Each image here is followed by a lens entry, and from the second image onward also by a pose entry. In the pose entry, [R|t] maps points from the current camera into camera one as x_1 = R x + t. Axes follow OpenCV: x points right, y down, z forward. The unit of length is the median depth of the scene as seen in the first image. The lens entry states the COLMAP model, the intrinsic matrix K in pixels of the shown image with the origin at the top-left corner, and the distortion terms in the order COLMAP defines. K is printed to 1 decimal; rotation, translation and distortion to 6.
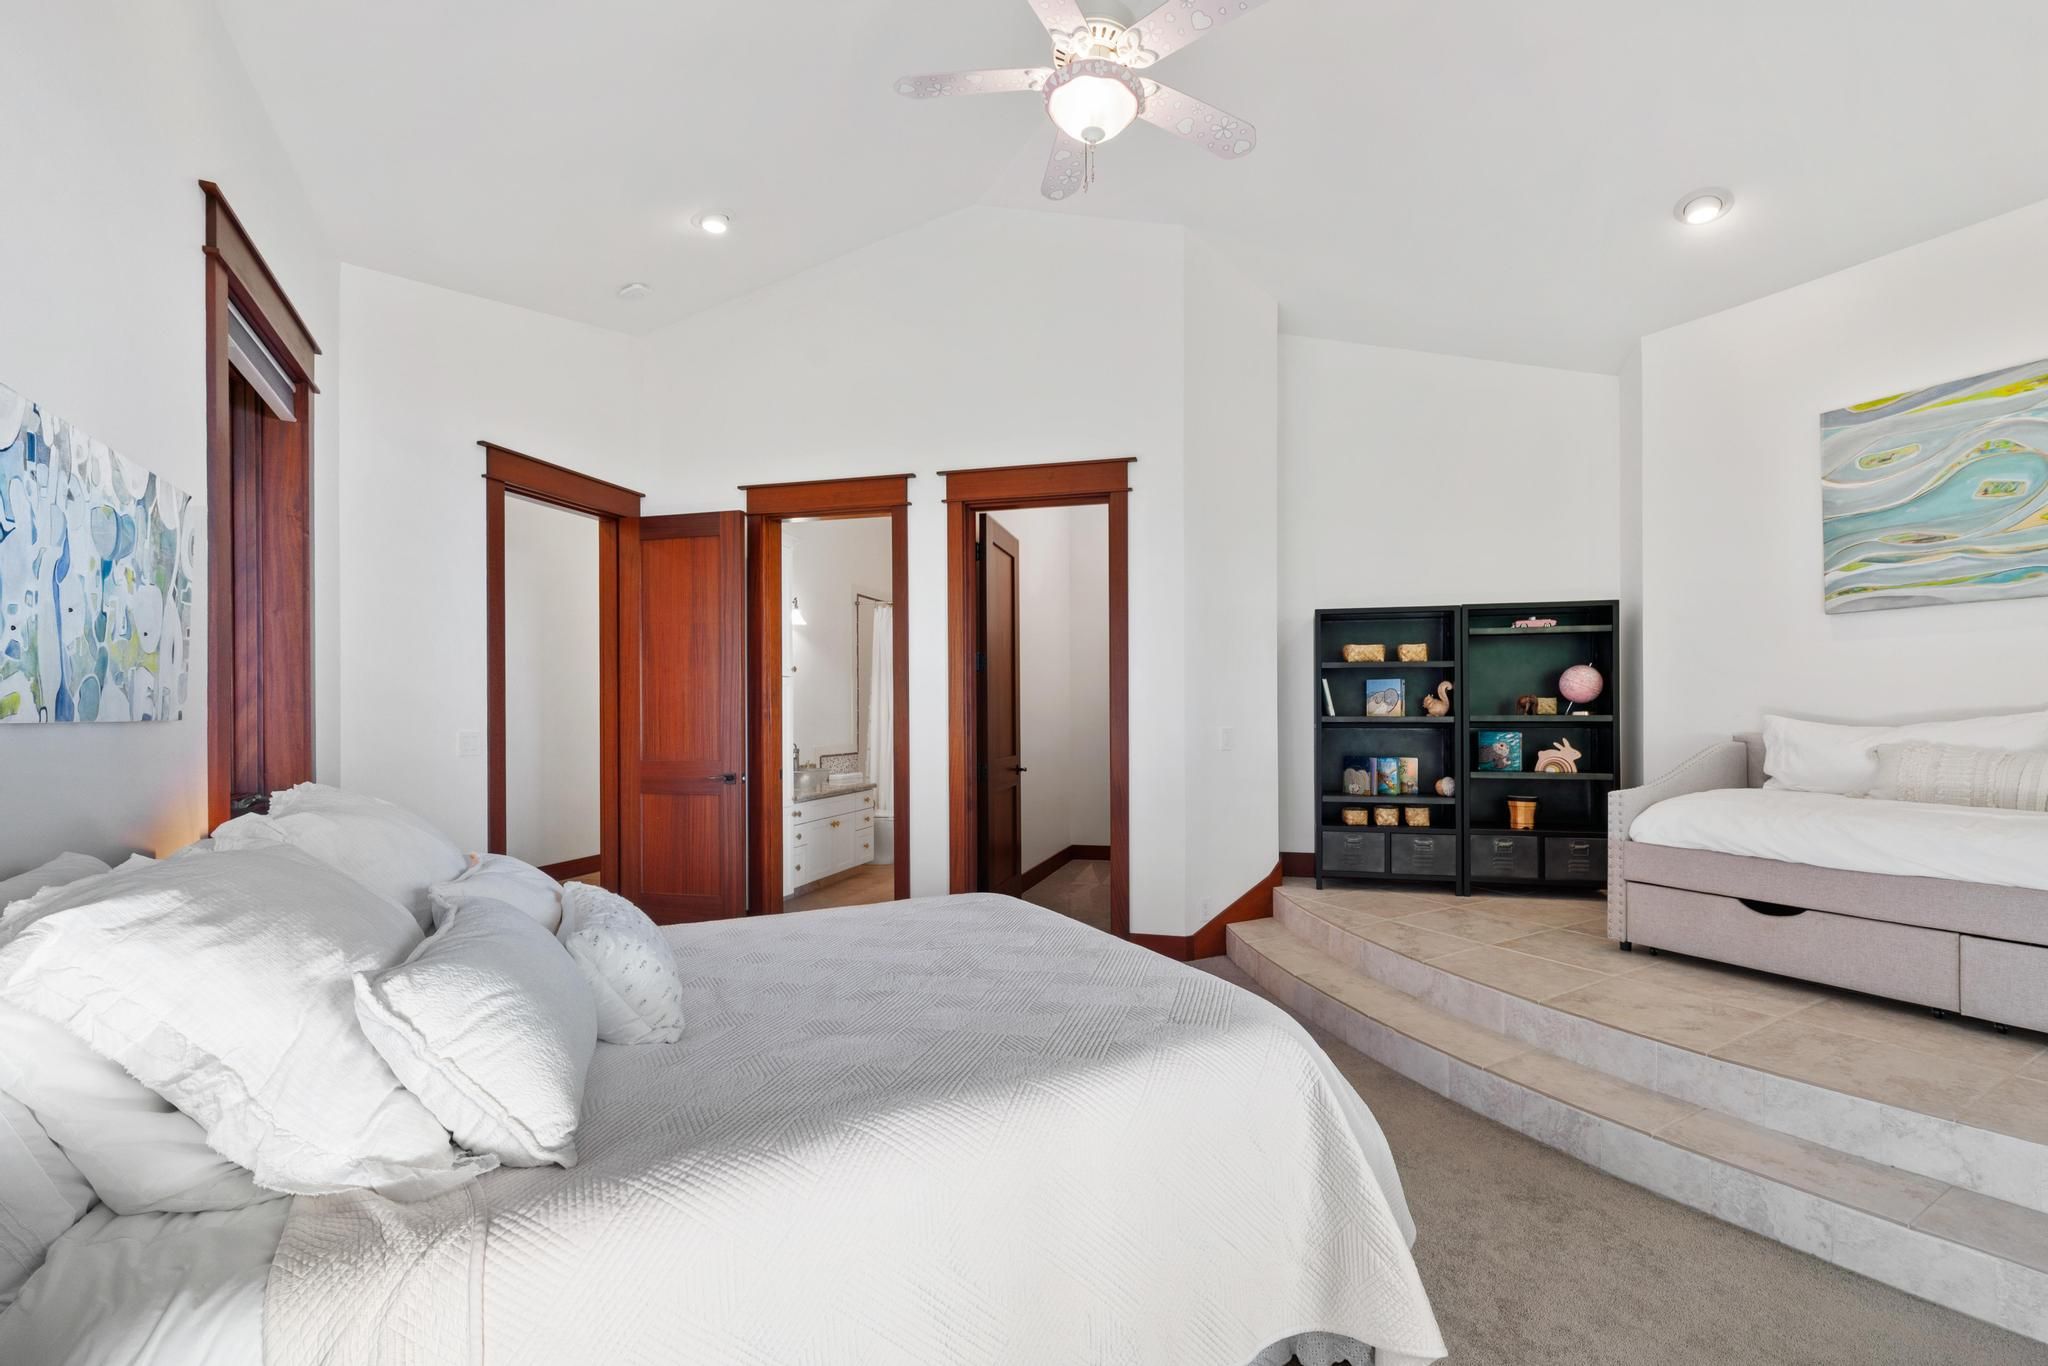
lens RADIAL K [[771.7, 0, 1023.4], [0, 771.7, 711.4], [0, 0, 1]] dist [0.000422, 0.000041]
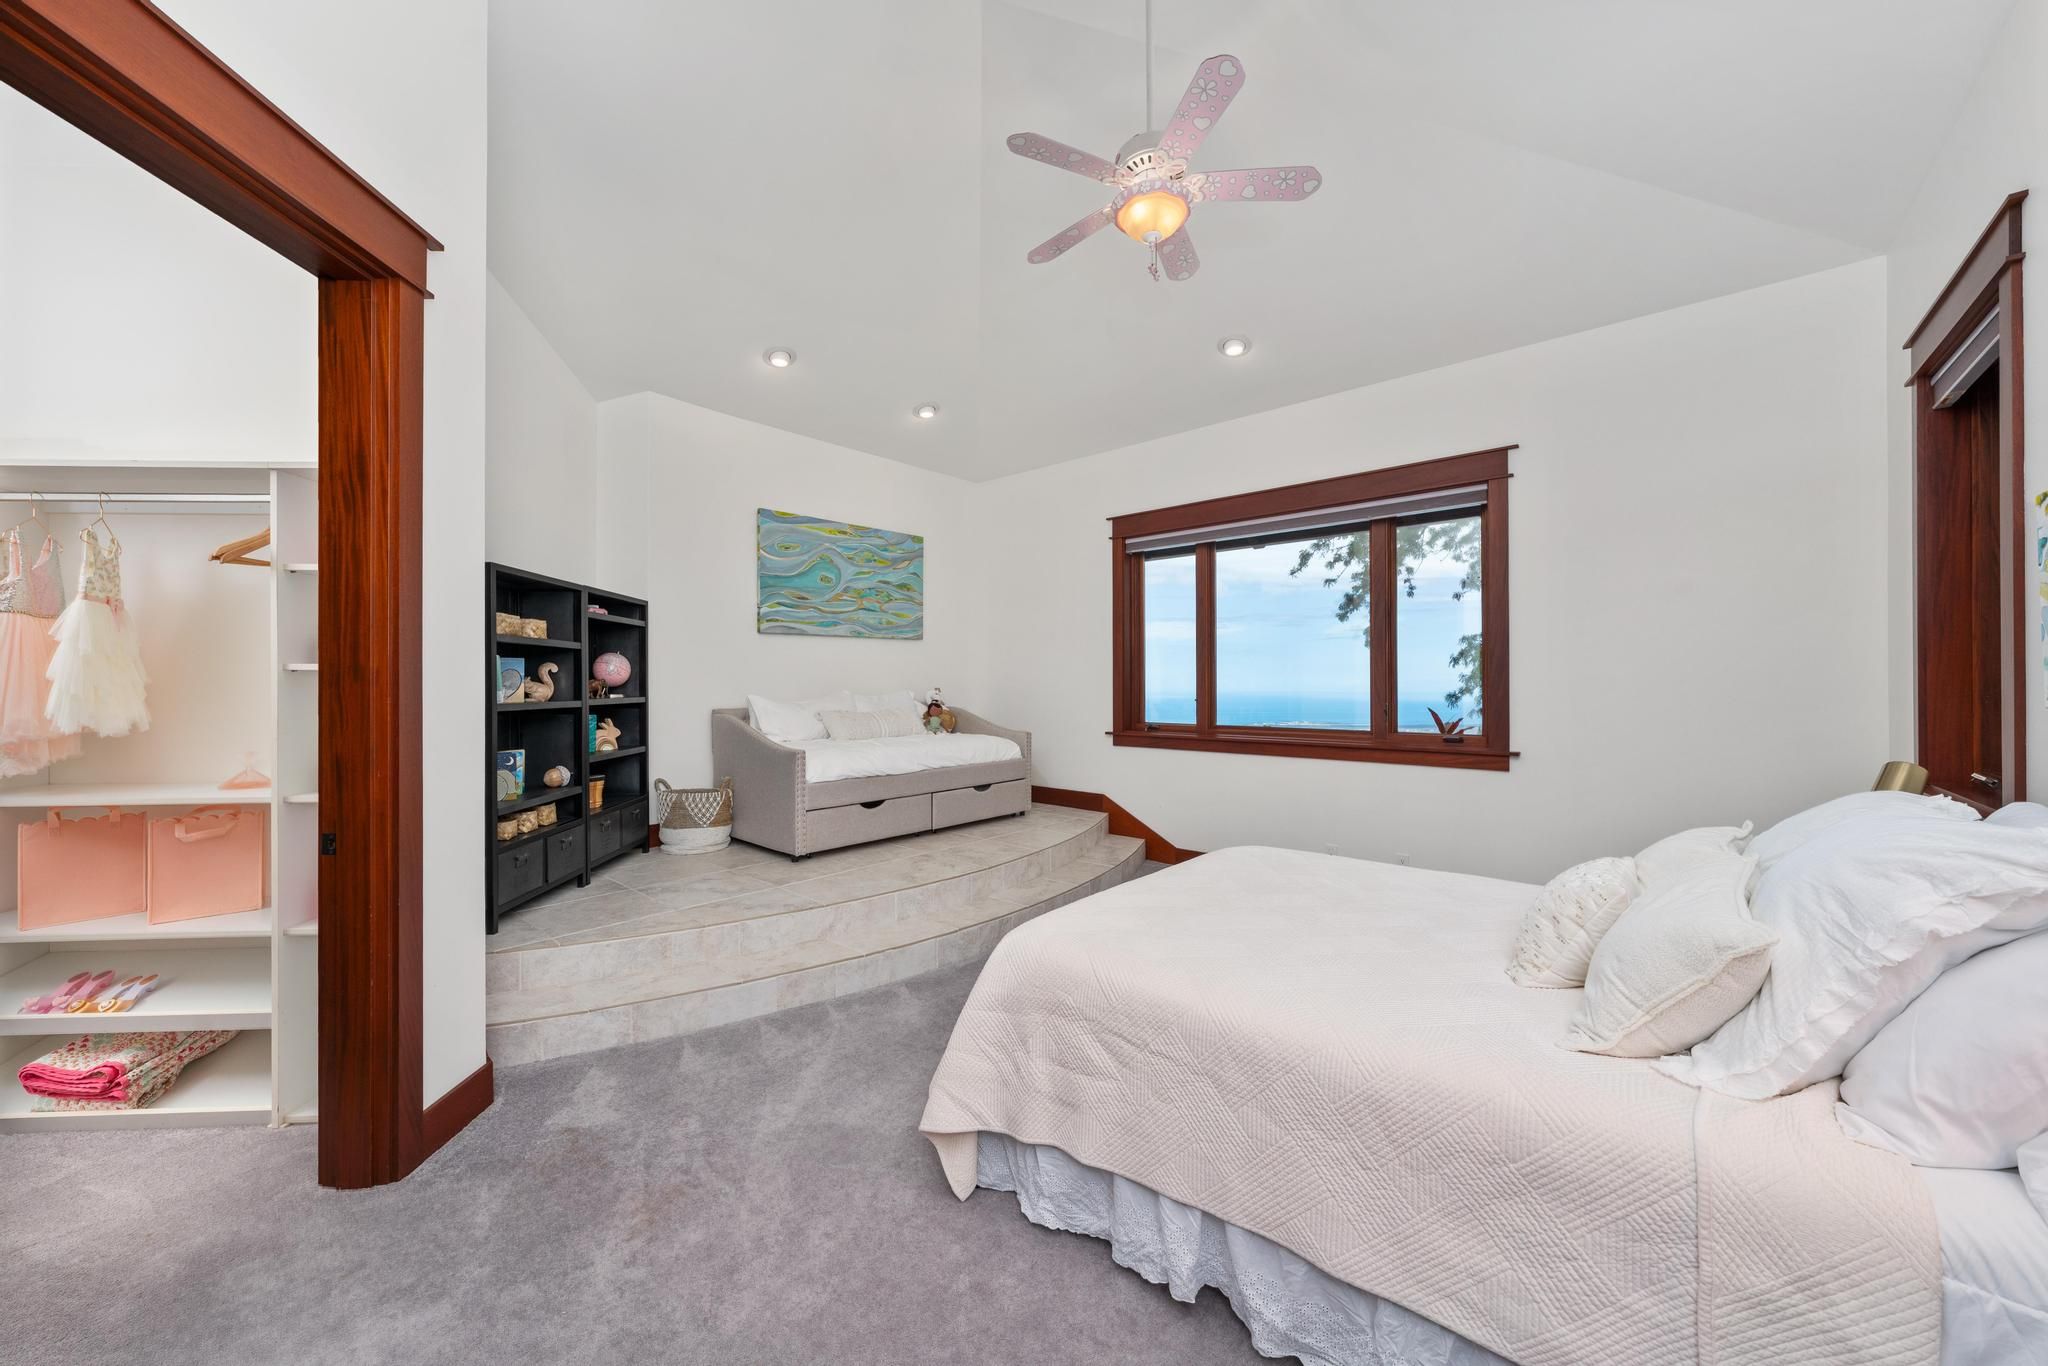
lens RADIAL K [[728.3, 0, 1024.0], [0, 728.3, 683.0], [0, 0, 1]] dist [-0.000170, -0.000005]
pose [[-0.288641, 0.002872, 0.957433, -0.579193], [0.005018, 0.999986, -0.001487, -0.014784], [-0.957424, 0.004375, -0.288652, 0.907997]]
